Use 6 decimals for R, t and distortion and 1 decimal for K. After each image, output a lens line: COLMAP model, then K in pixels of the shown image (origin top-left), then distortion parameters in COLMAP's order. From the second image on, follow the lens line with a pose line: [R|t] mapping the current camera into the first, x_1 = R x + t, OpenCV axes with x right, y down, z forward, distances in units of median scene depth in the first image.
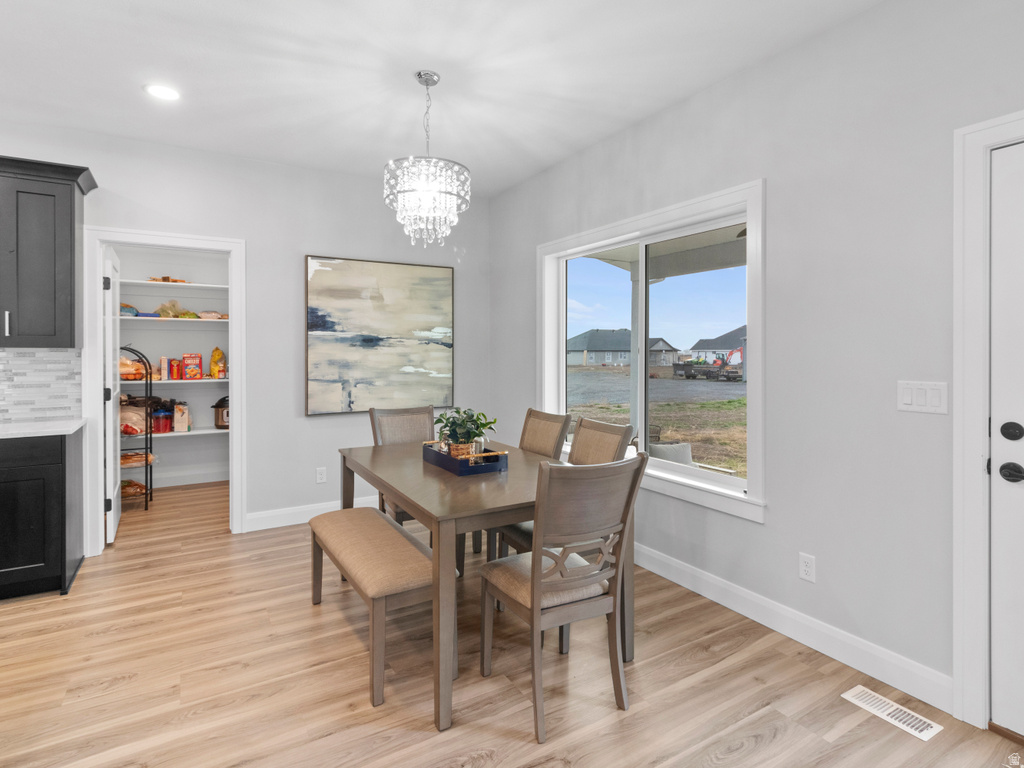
lens RADIAL K [[548.6, 0, 514.5], [0, 548.6, 354.4], [0, 0, 1]] dist [0.011290, 0.000505]
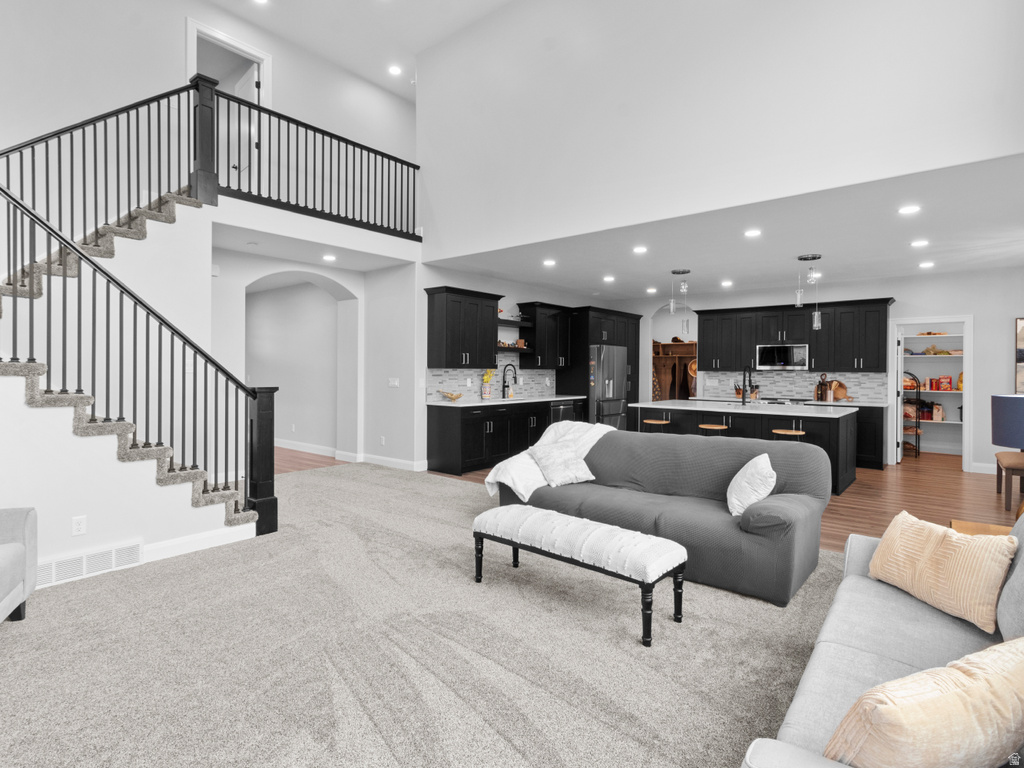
lens RADIAL K [[539.0, 0, 515.2], [0, 539.0, 377.0], [0, 0, 1]] dist [0.011581, 0.000166]
pose [[0.337100, 0.009775, -0.941418, 0.663607], [-0.010799, 0.999920, 0.006515, 0.007574], [0.941407, 0.007970, 0.337179, -0.991705]]
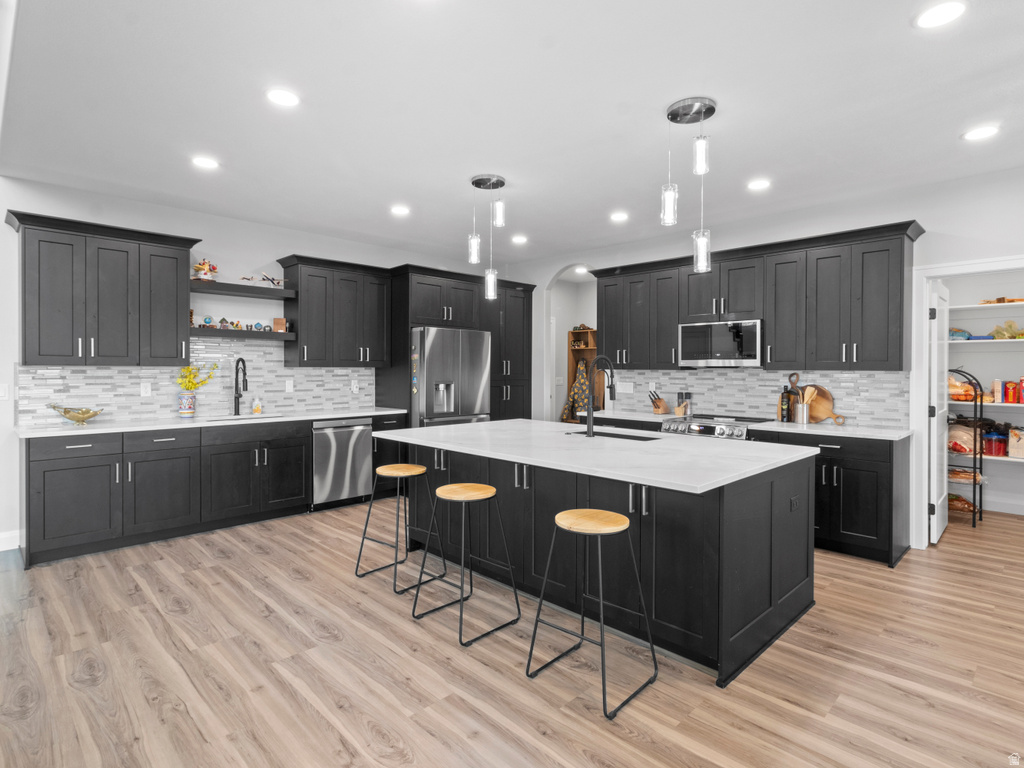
lens RADIAL K [[539.0, 0, 515.2], [0, 539.0, 377.0], [0, 0, 1]] dist [0.011581, 0.000166]
pose [[0.242304, 0.010606, -0.970142, 0.117486], [-0.008535, 0.999925, 0.008800, -0.000671], [0.970163, 0.006148, 0.242376, -0.087330]]
